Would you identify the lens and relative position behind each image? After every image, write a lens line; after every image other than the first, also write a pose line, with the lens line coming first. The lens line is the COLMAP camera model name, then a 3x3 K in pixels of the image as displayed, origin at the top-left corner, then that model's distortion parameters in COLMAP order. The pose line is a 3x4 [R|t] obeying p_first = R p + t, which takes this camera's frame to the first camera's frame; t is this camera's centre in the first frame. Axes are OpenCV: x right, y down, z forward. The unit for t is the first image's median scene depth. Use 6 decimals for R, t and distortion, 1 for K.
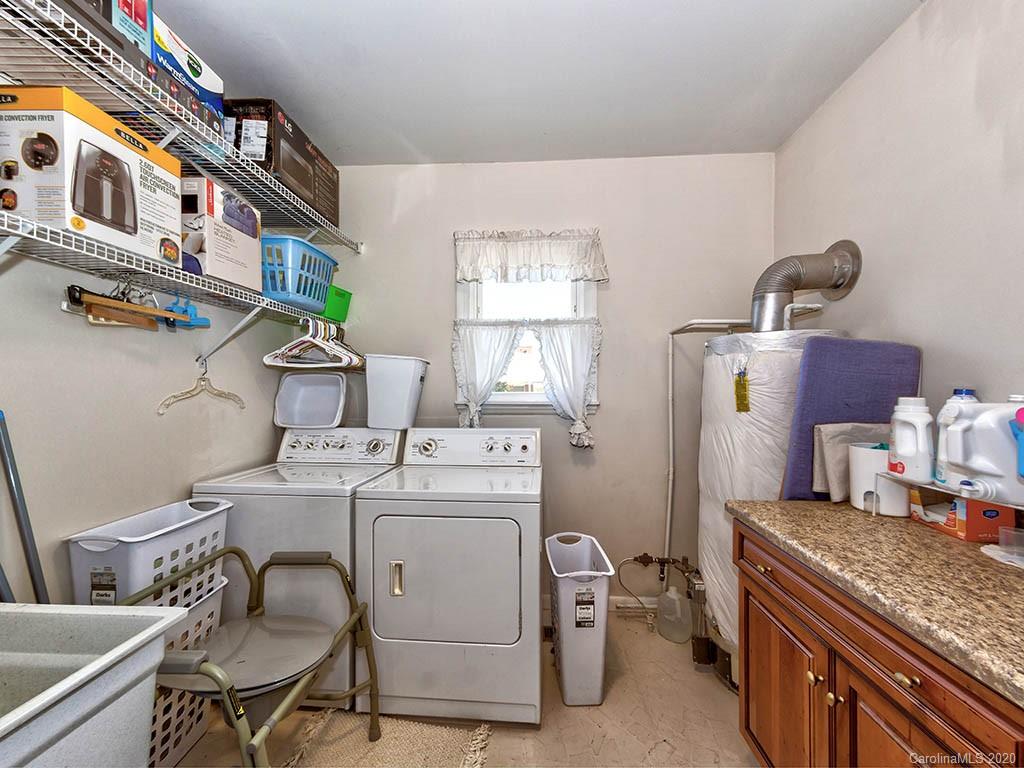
lens RADIAL K [[400.4, 0, 513.1], [0, 400.4, 391.2], [0, 0, 1]] dist [0.004211, -0.000349]
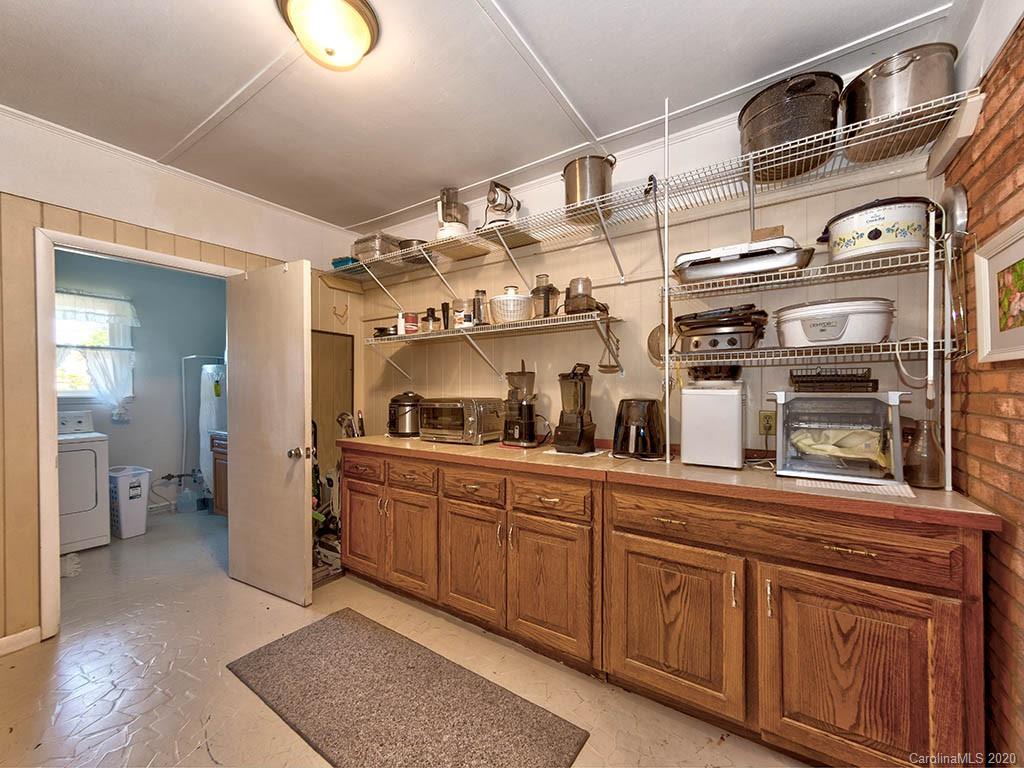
lens RADIAL K [[400.4, 0, 507.8], [0, 400.4, 388.2], [0, 0, 1]] dist [0.004211, -0.000349]
pose [[0.513760, -0.014908, 0.857804, -0.536524], [0.015152, 0.999851, 0.008302, 0.010118], [-0.857800, 0.008732, 0.513910, -1.543706]]
